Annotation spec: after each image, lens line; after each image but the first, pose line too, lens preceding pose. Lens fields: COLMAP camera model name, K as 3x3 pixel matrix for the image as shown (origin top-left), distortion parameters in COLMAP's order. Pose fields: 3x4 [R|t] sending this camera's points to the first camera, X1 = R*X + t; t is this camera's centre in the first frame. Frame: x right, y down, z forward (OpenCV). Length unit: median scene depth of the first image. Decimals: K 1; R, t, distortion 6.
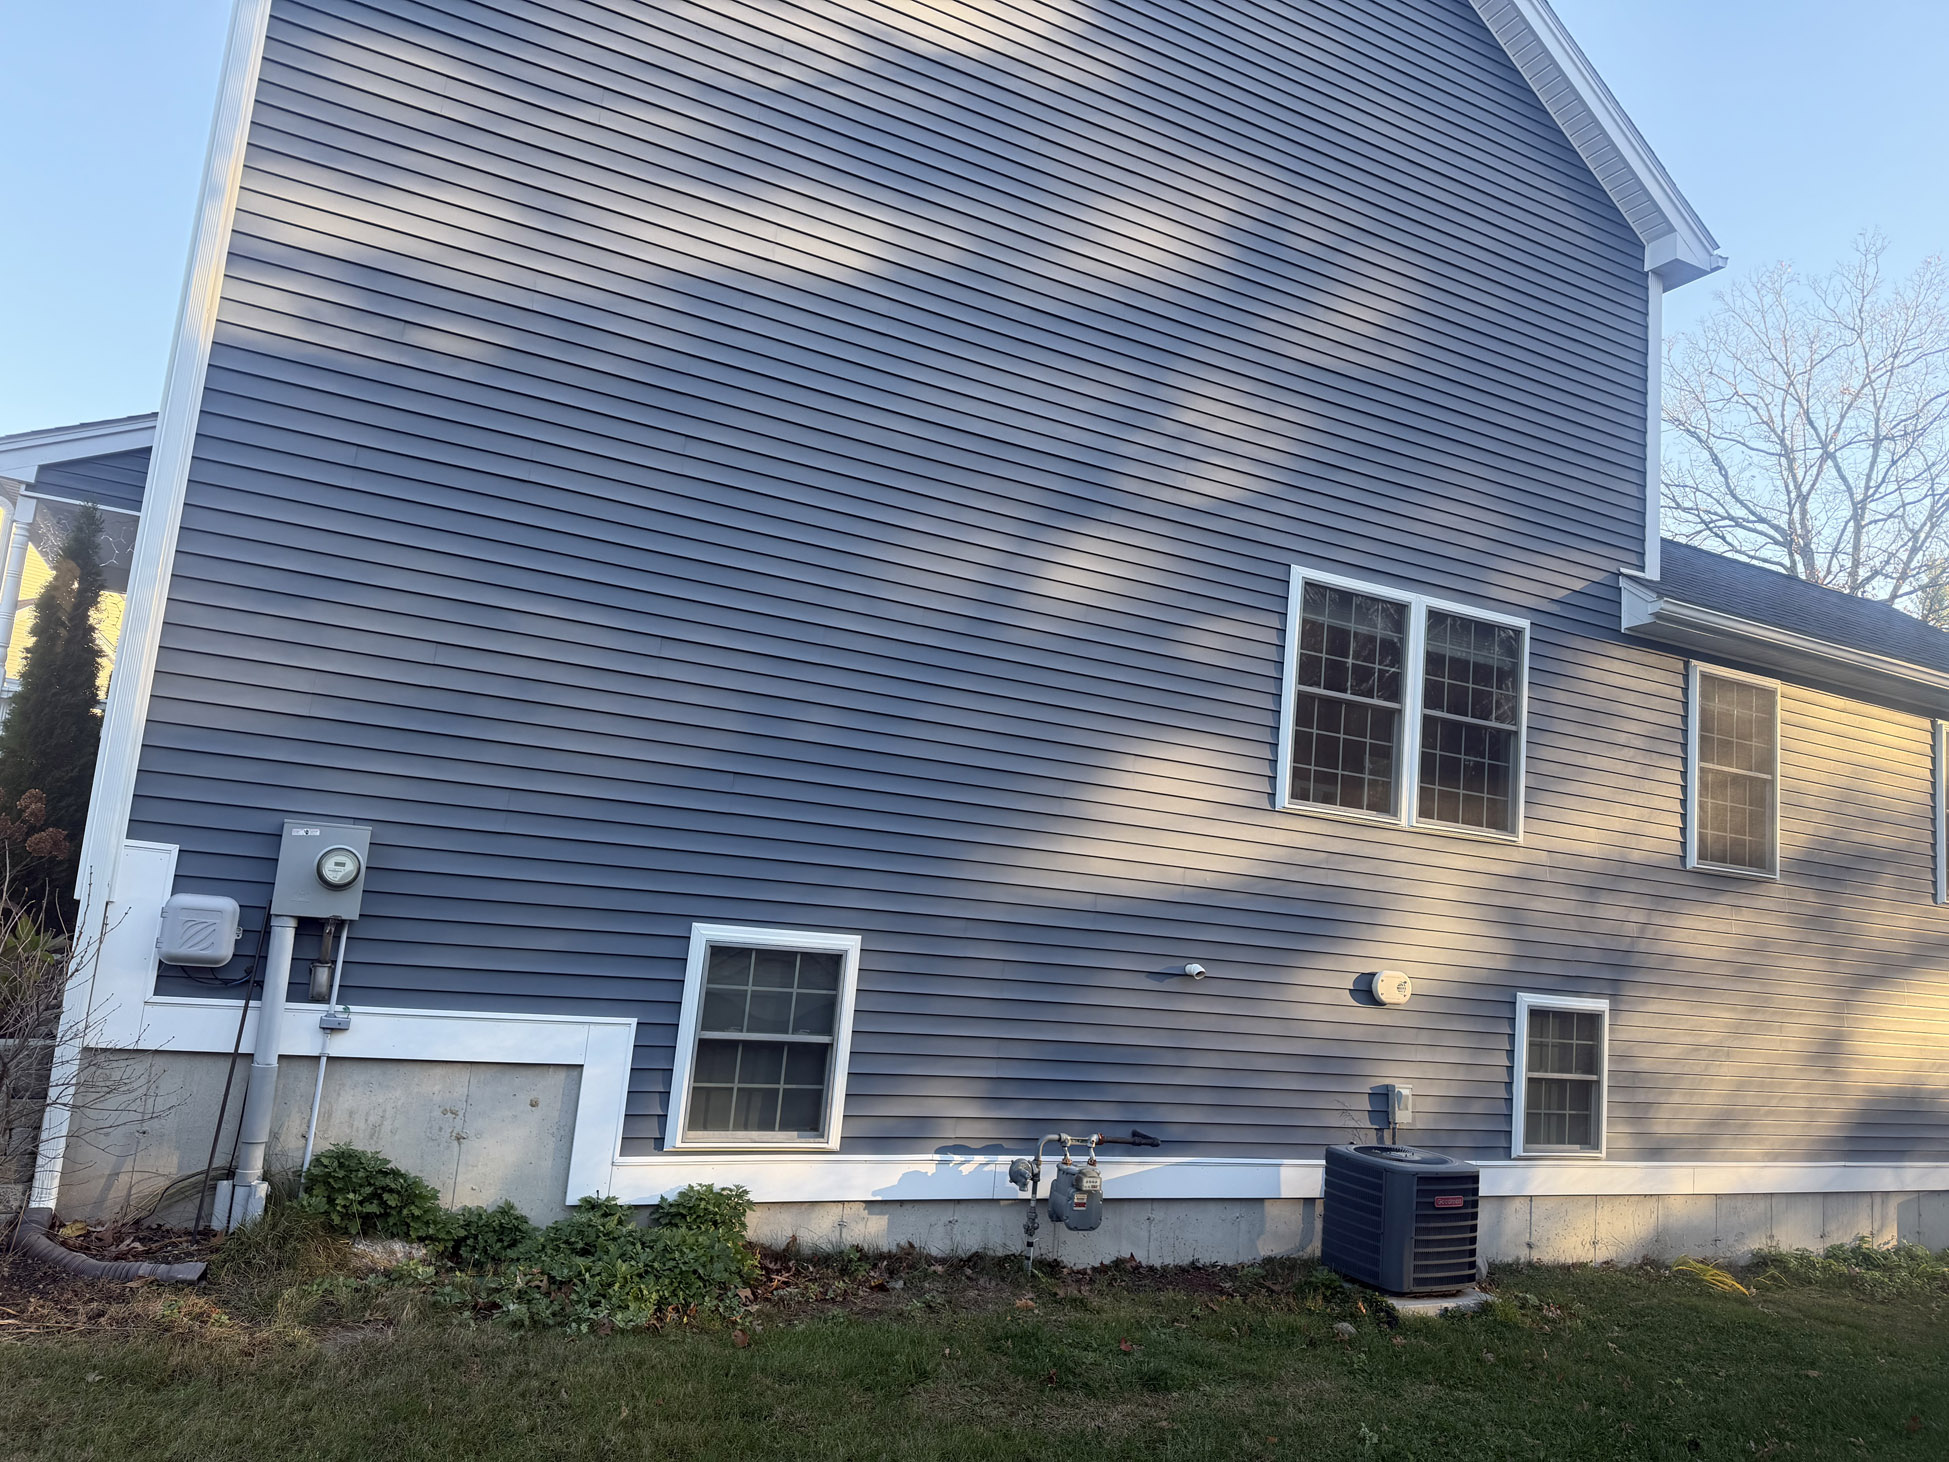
lens RADIAL K [[1368.9, 0, 983.1], [0, 1368.9, 736.8], [0, 0, 1]] dist [0.081477, -0.121357]
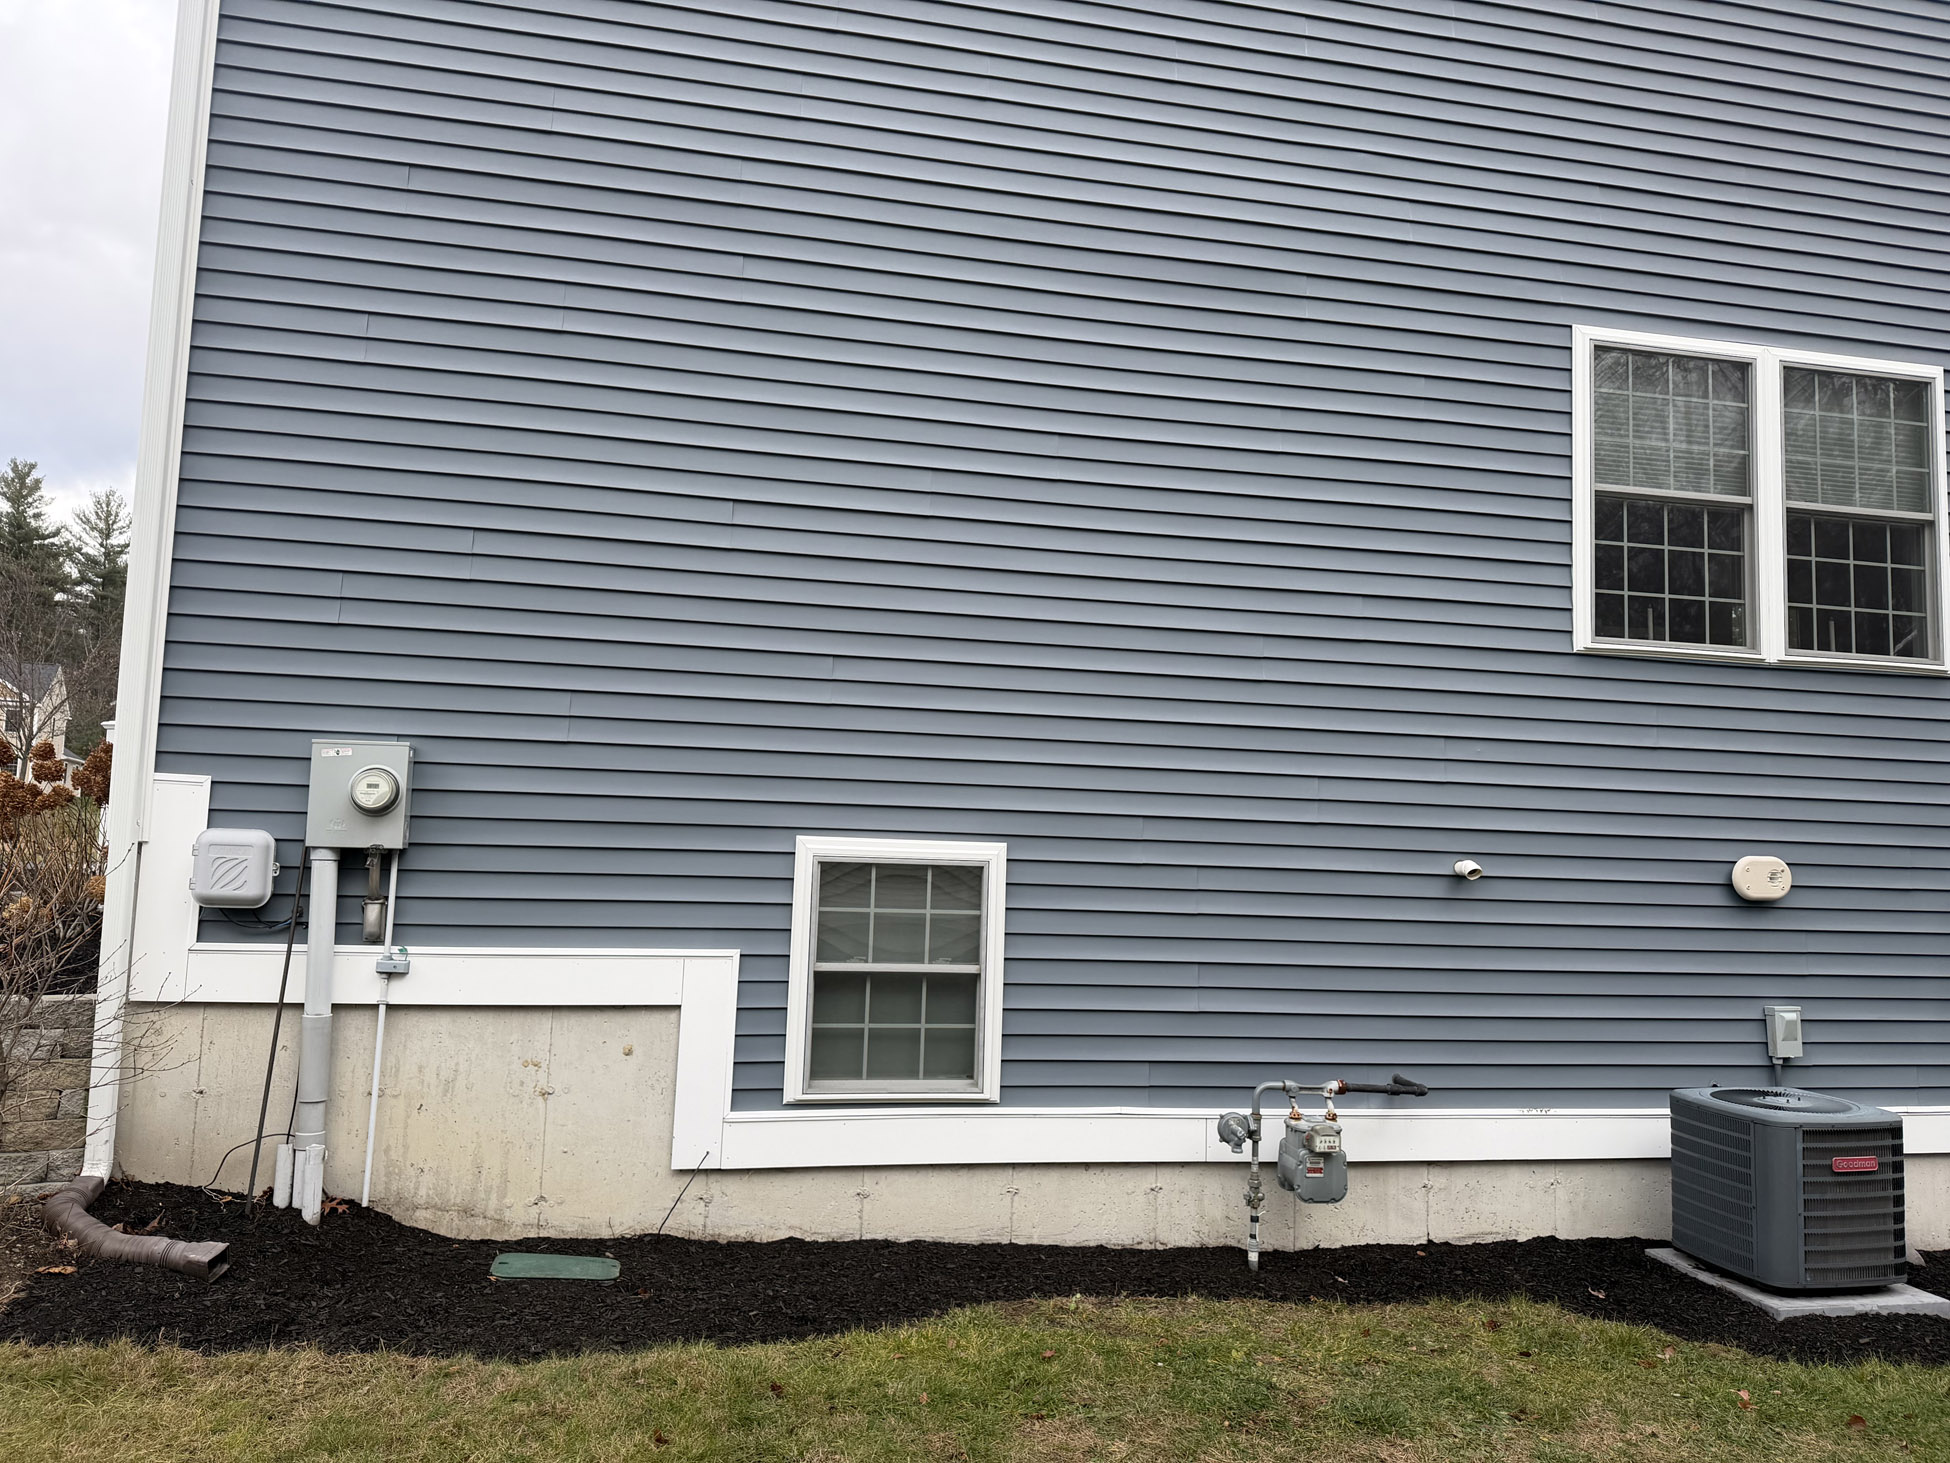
lens RADIAL K [[1390.3, 0, 979.2], [0, 1390.3, 727.2], [0, 0, 1]] dist [0.021244, -0.020100]
pose [[0.961919, -0.081615, -0.260867, 0.116610], [0.089541, 0.995809, 0.018620, 0.061921], [0.258254, -0.041270, 0.965195, 0.212414]]
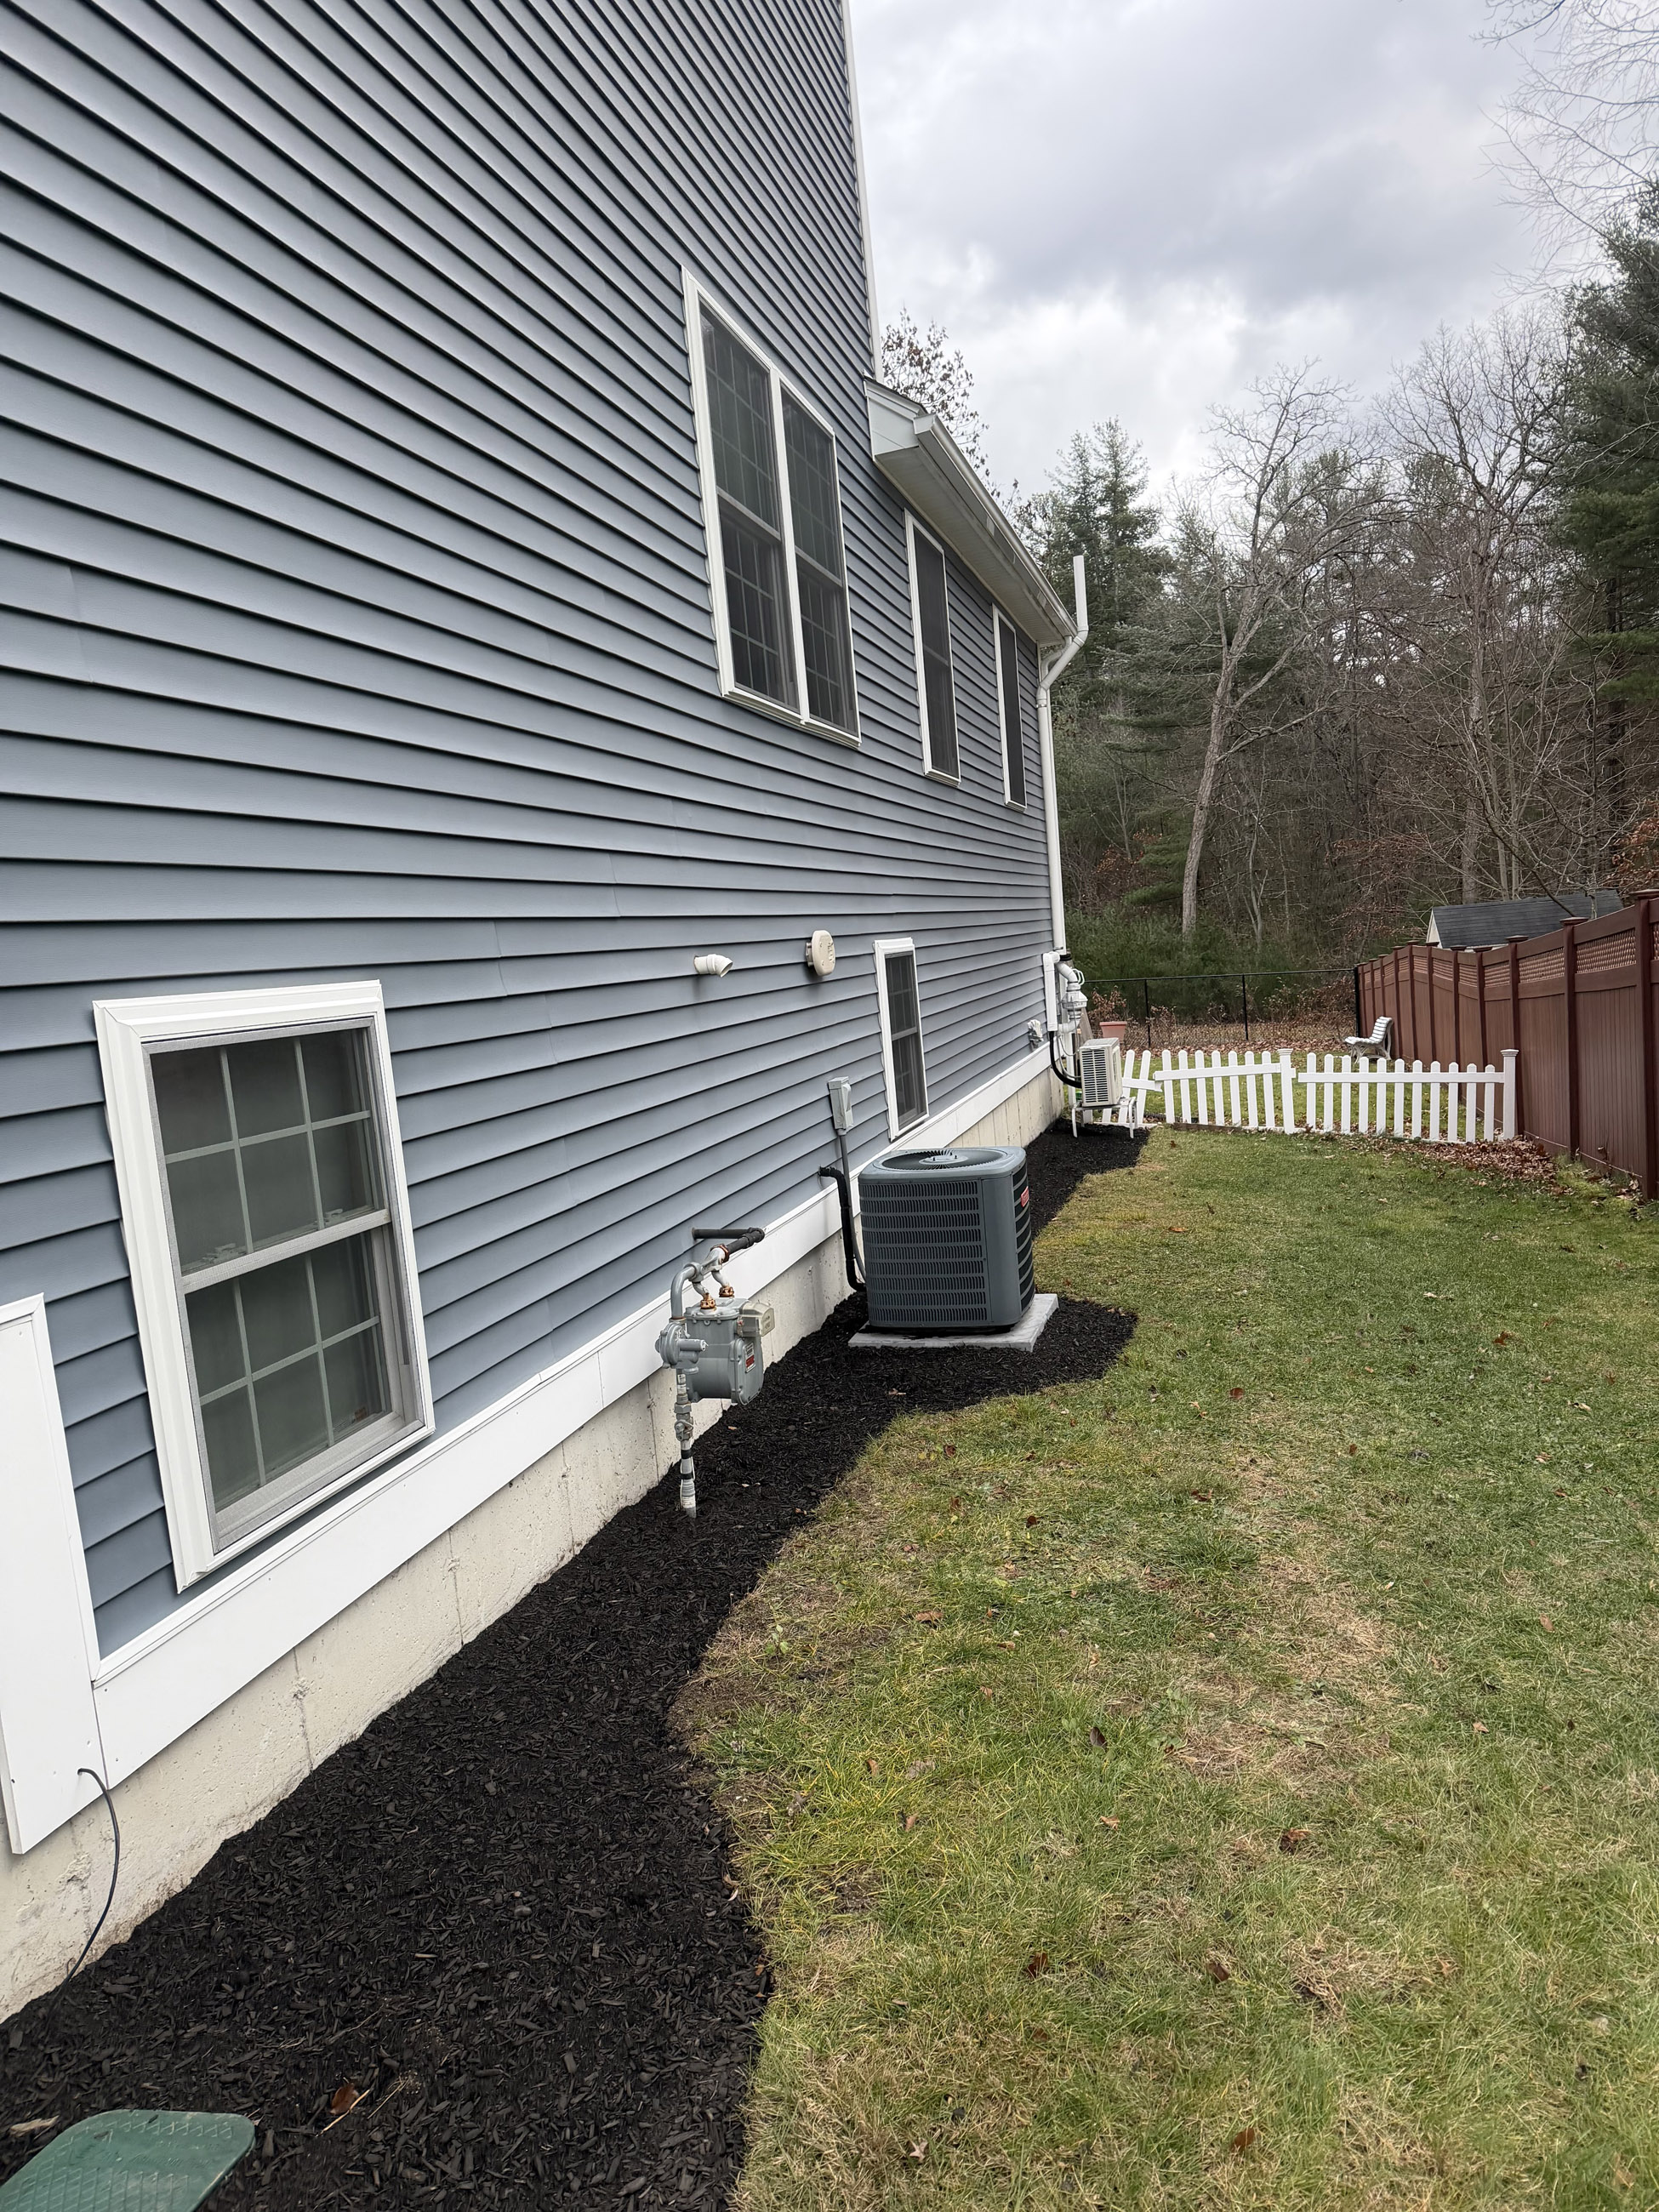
lens RADIAL K [[1553.6, 0, 839.6], [0, 1553.6, 1109.8], [0, 0, 1]] dist [0.081477, -0.121357]
pose [[0.656277, -0.229188, 0.718869, -0.369541], [0.049170, 0.963716, 0.262361, 0.061230], [-0.752916, -0.136835, 0.643734, 0.566610]]
